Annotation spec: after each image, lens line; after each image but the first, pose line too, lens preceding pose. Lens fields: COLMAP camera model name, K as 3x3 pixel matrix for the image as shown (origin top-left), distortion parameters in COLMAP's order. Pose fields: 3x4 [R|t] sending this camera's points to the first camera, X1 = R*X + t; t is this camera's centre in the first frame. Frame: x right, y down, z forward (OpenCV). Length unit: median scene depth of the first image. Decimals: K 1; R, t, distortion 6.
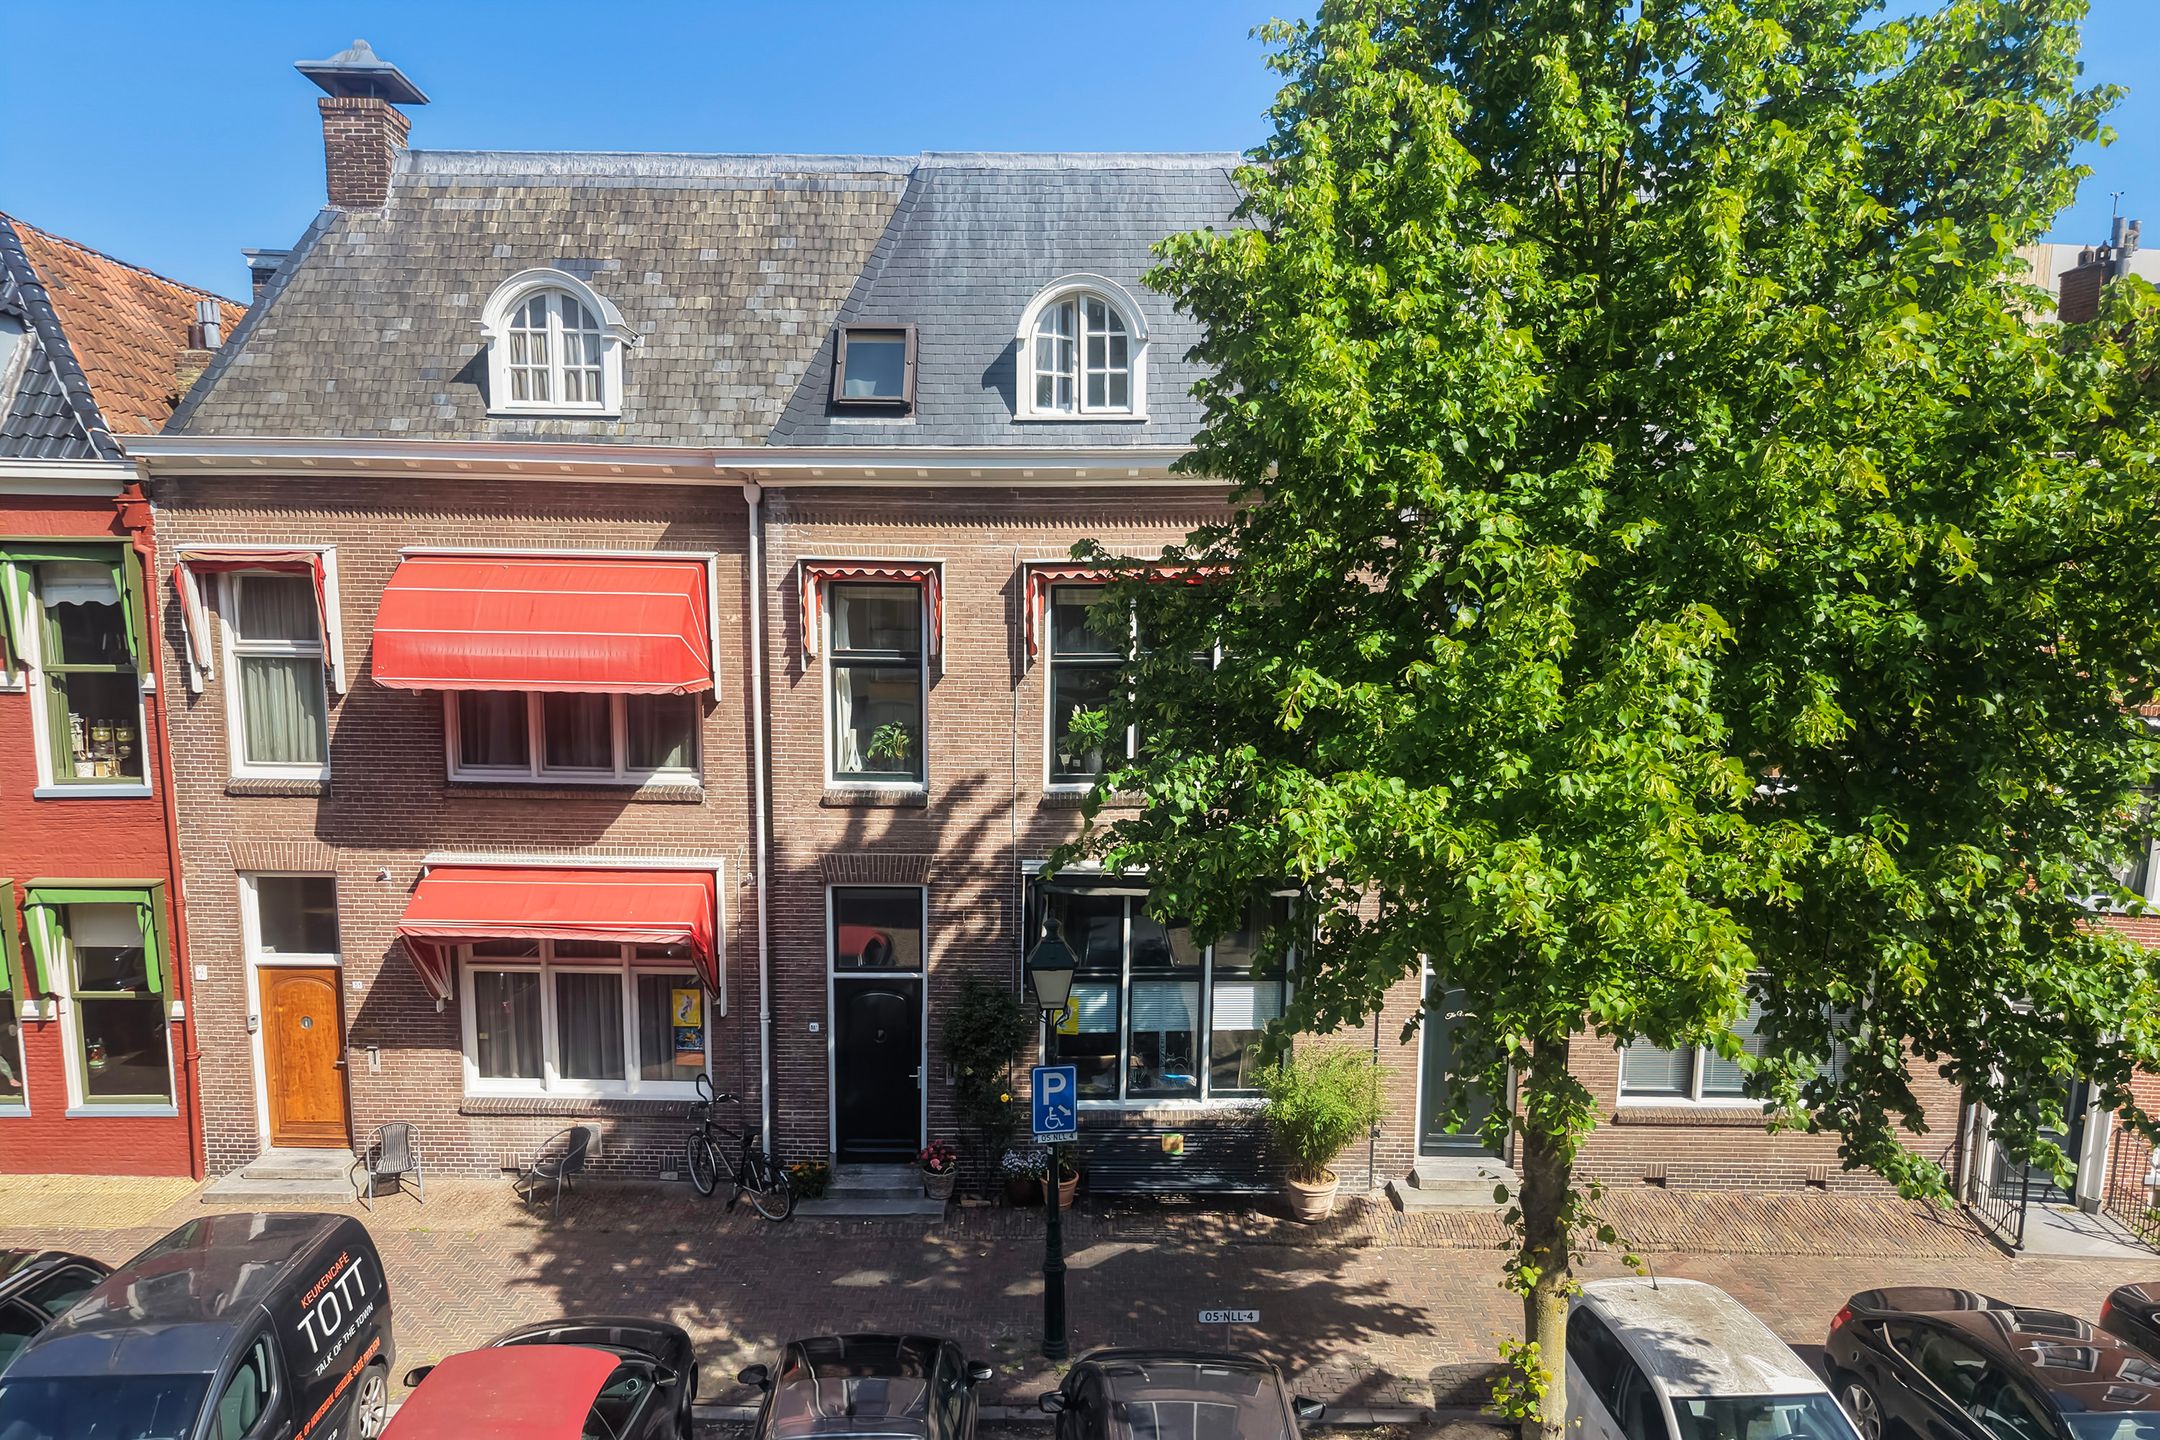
lens RADIAL K [[1302.6, 0, 1085.5], [0, 1302.6, 768.5], [0, 0, 1]] dist [0.019955, -0.001687]
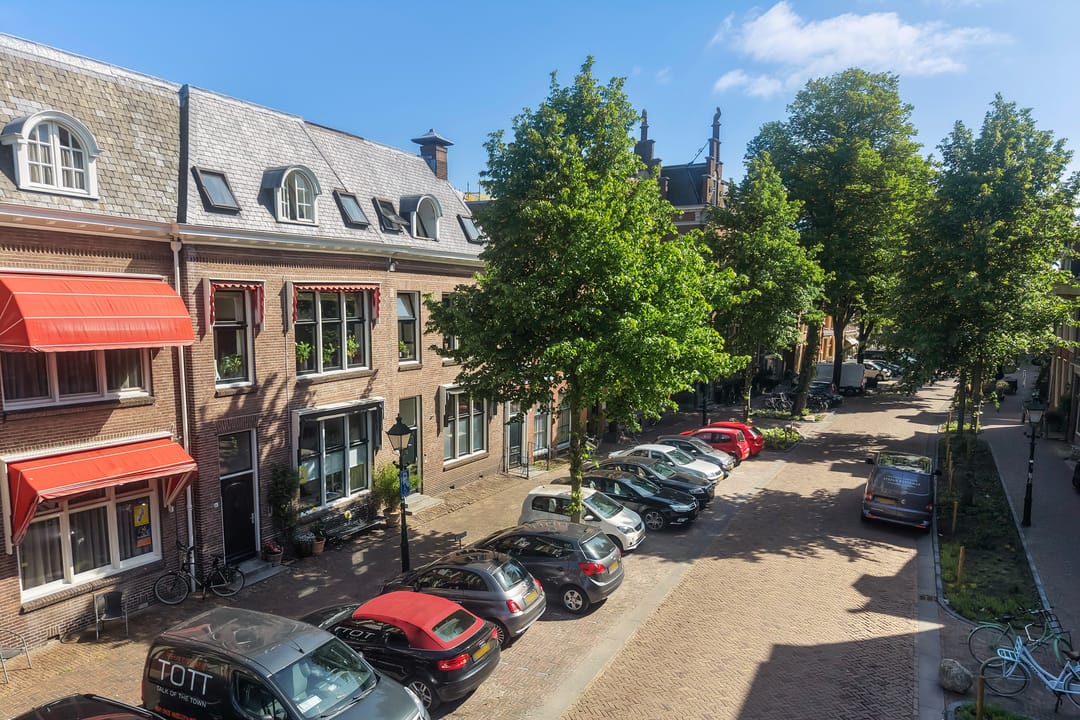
lens RADIAL K [[651.3, 0, 538.7], [0, 651.3, 370.1], [0, 0, 1]] dist [0.019955, -0.001687]
pose [[0.526680, -0.096711, 0.844544, -0.797375], [0.107520, 0.993107, 0.046671, -0.007171], [-0.843236, 0.066225, 0.533448, 0.000910]]
